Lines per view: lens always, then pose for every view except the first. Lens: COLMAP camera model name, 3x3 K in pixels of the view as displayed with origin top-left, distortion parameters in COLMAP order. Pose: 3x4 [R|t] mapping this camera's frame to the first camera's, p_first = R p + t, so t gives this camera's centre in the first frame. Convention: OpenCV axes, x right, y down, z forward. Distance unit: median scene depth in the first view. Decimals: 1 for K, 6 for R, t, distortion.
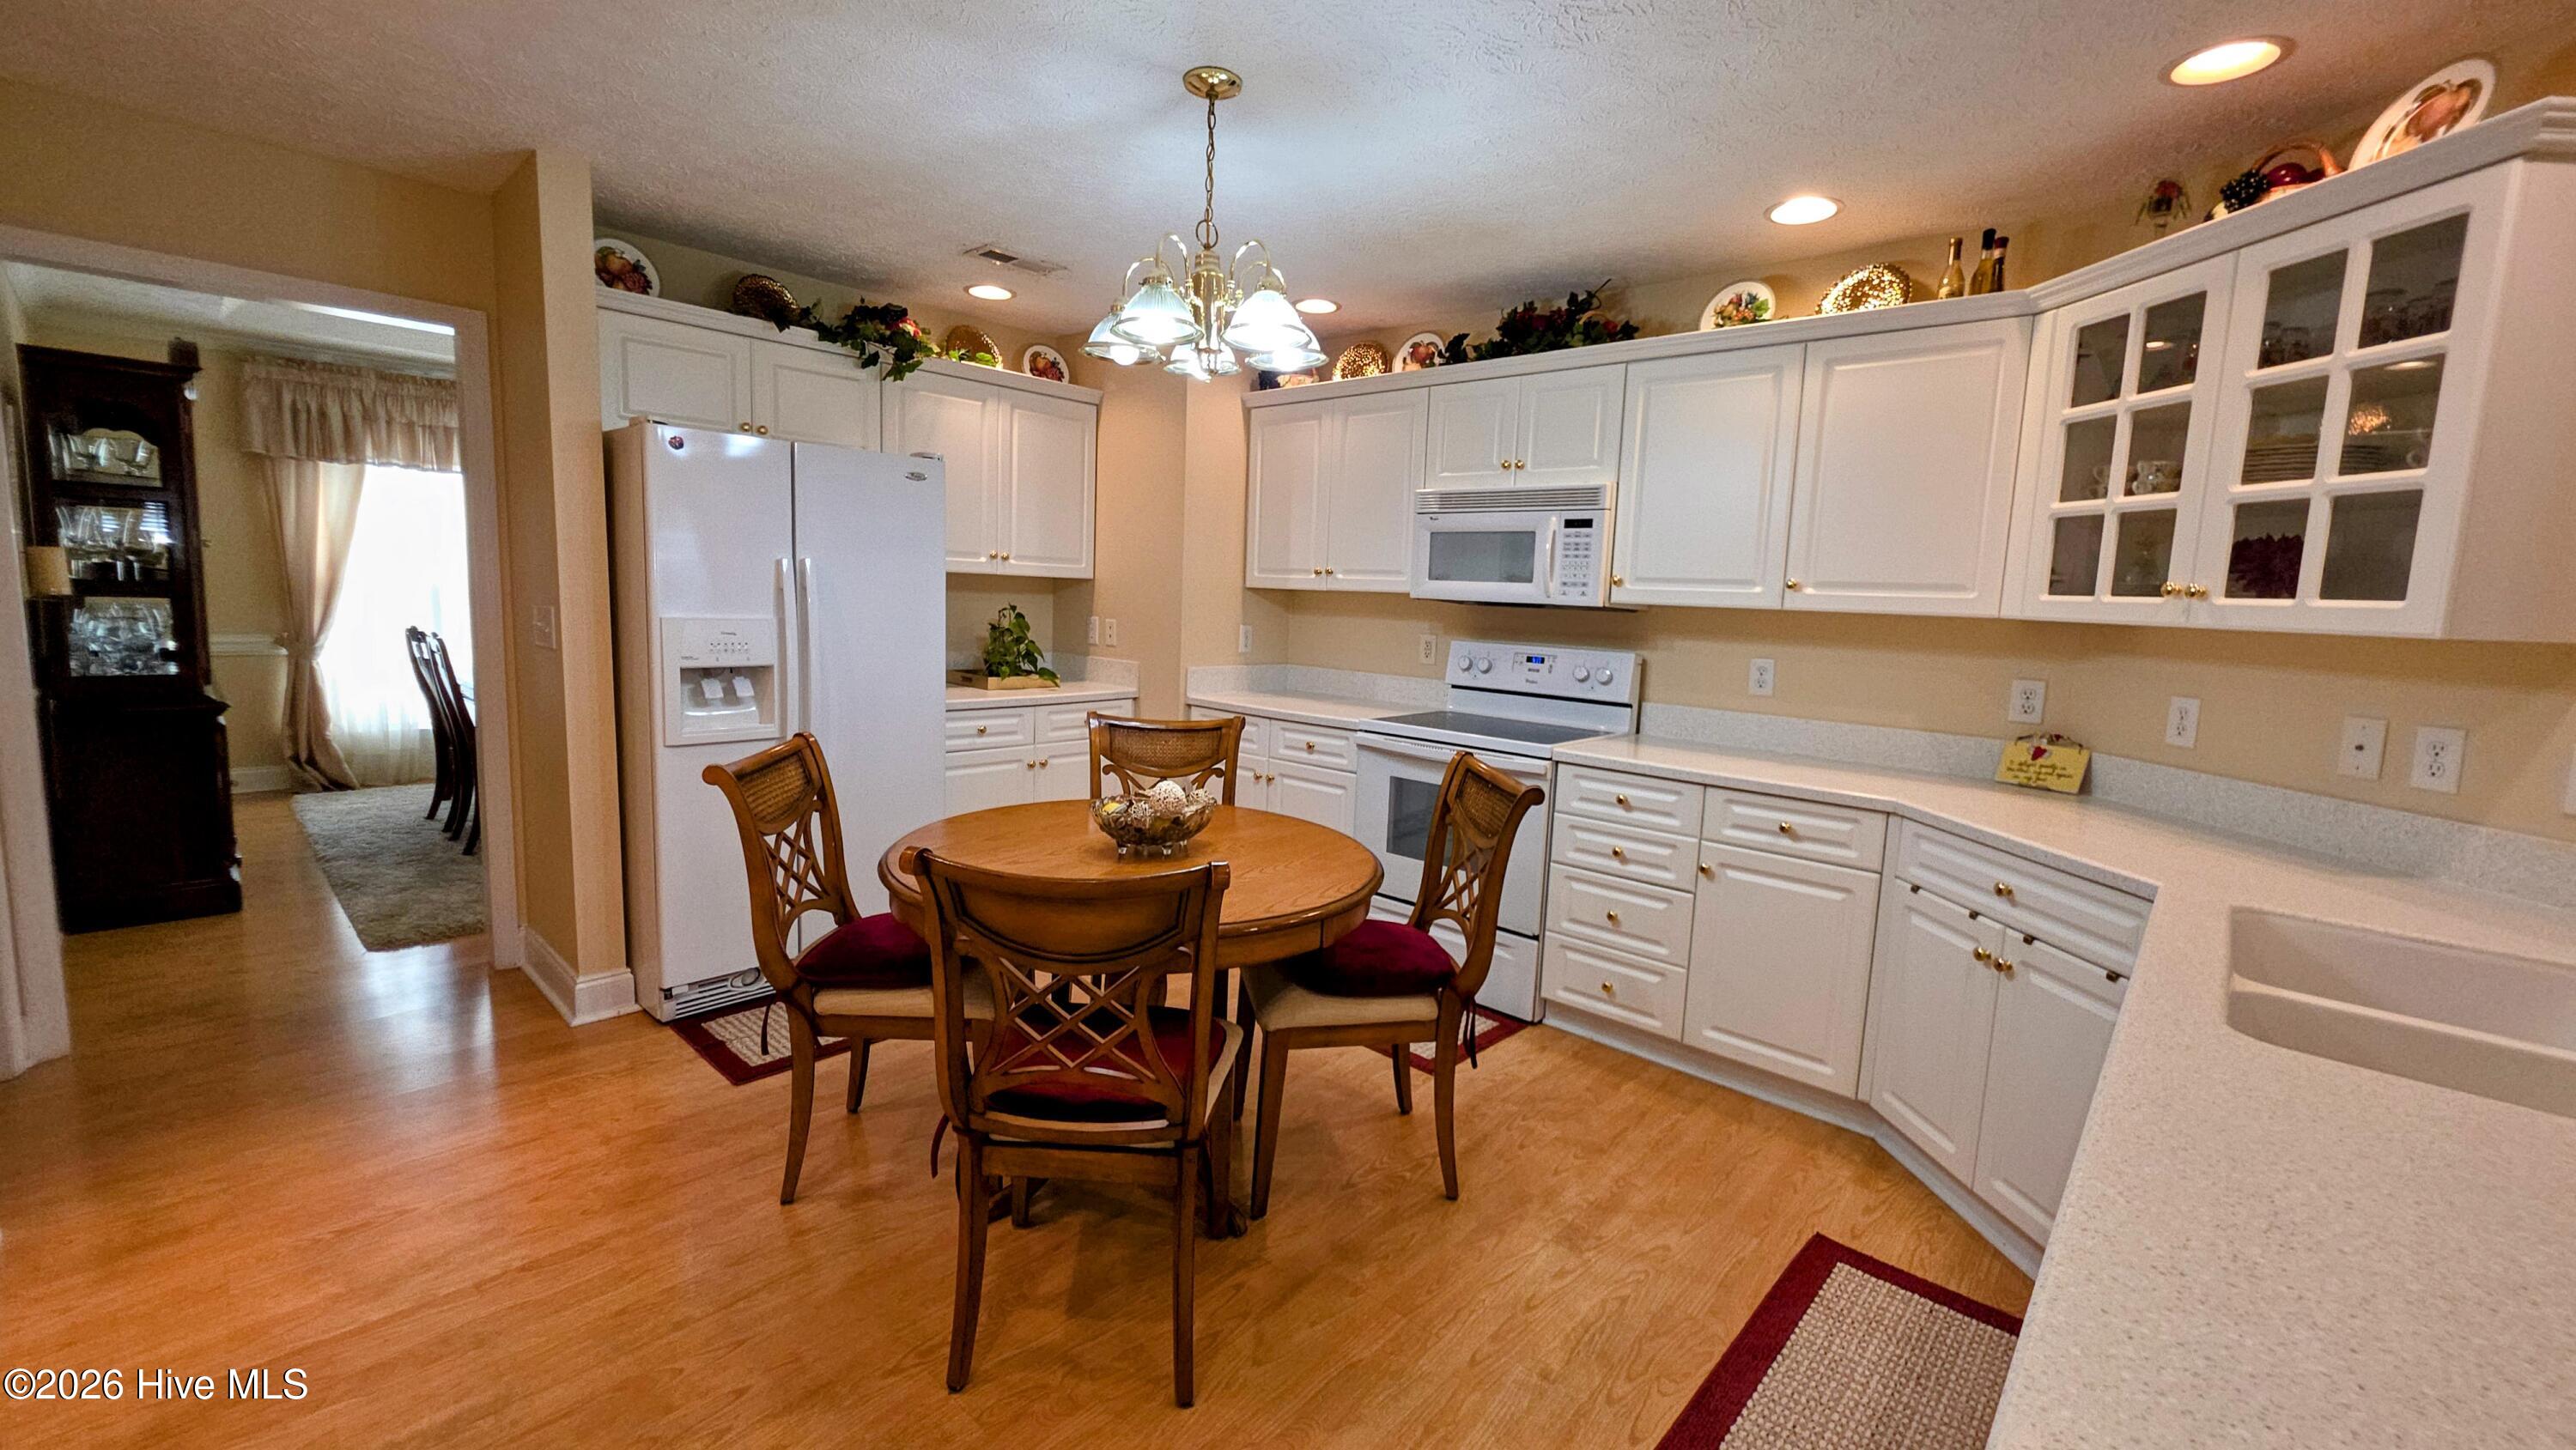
lens RADIAL K [[1035.2, 0, 1294.0], [0, 1035.2, 714.9], [0, 0, 1]] dist [0.001973, 0.000235]
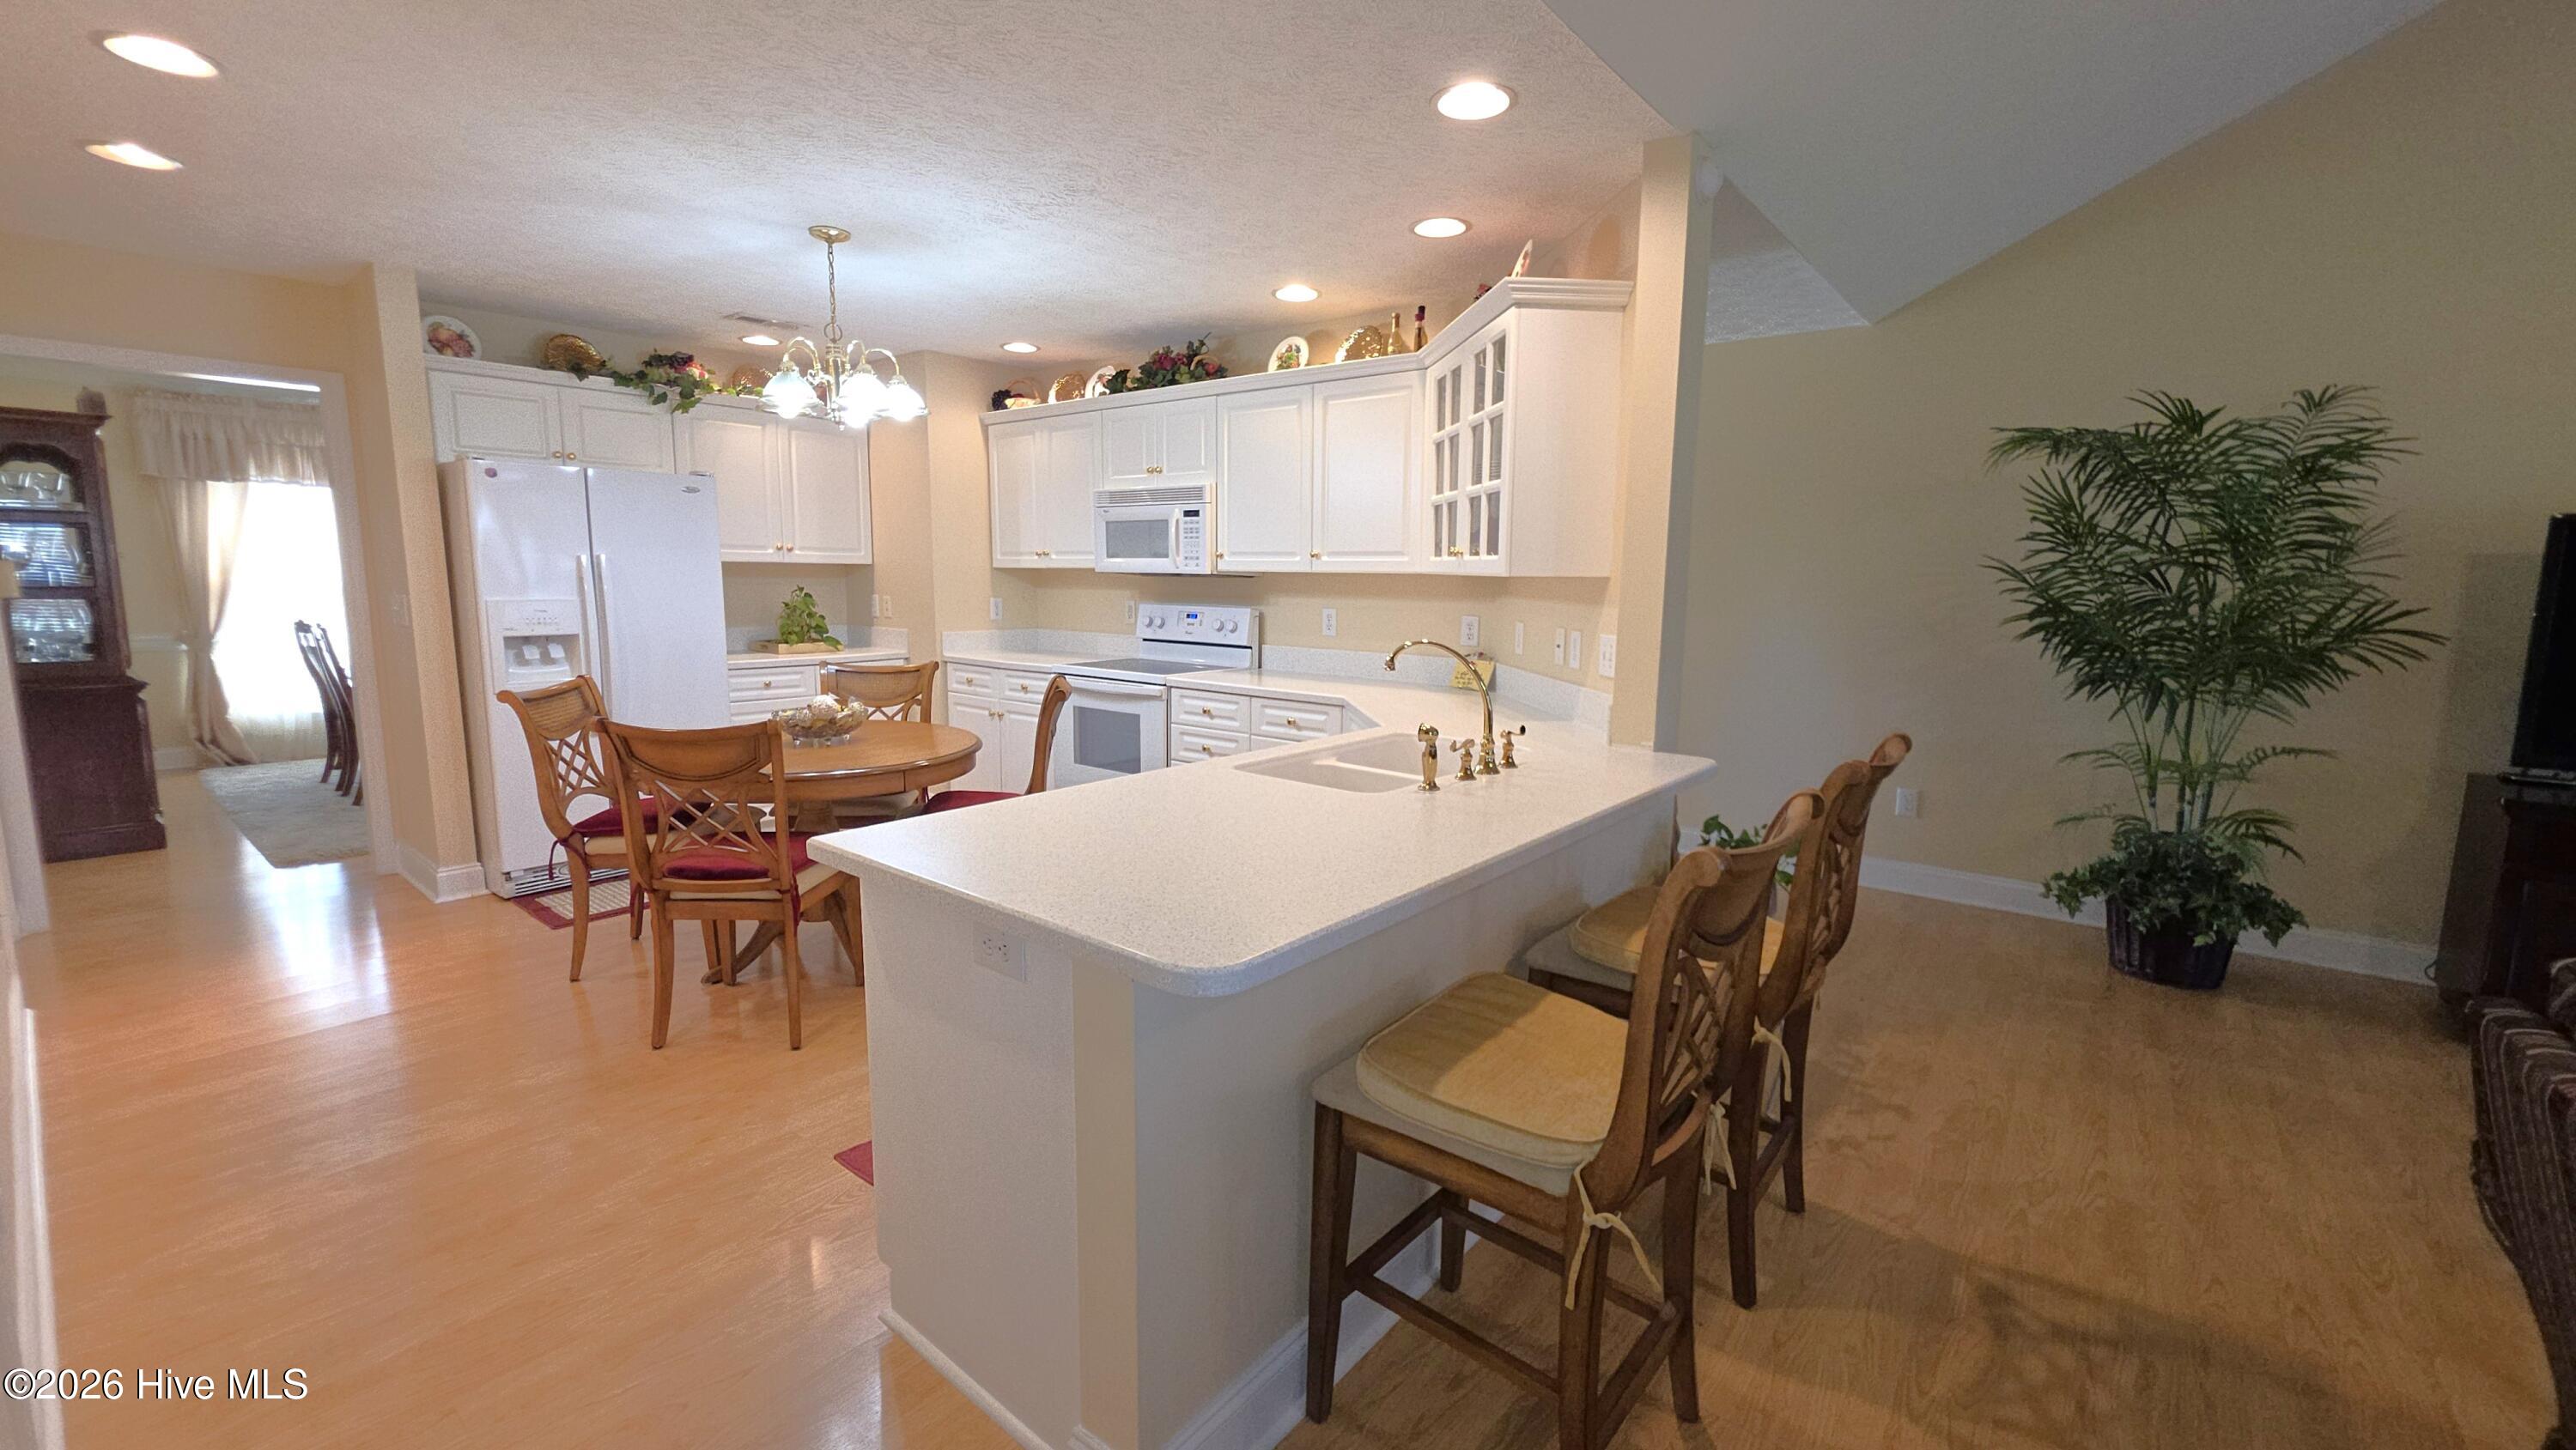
lens RADIAL K [[1034.3, 0, 1294.4], [0, 1034.3, 716.4], [0, 0, 1]] dist [-0.000290, -0.000011]
pose [[0.997811, -0.035116, 0.056036, 0.313598], [0.034064, 0.999227, 0.019608, 0.058283], [-0.056681, -0.017657, 0.998236, -0.359738]]
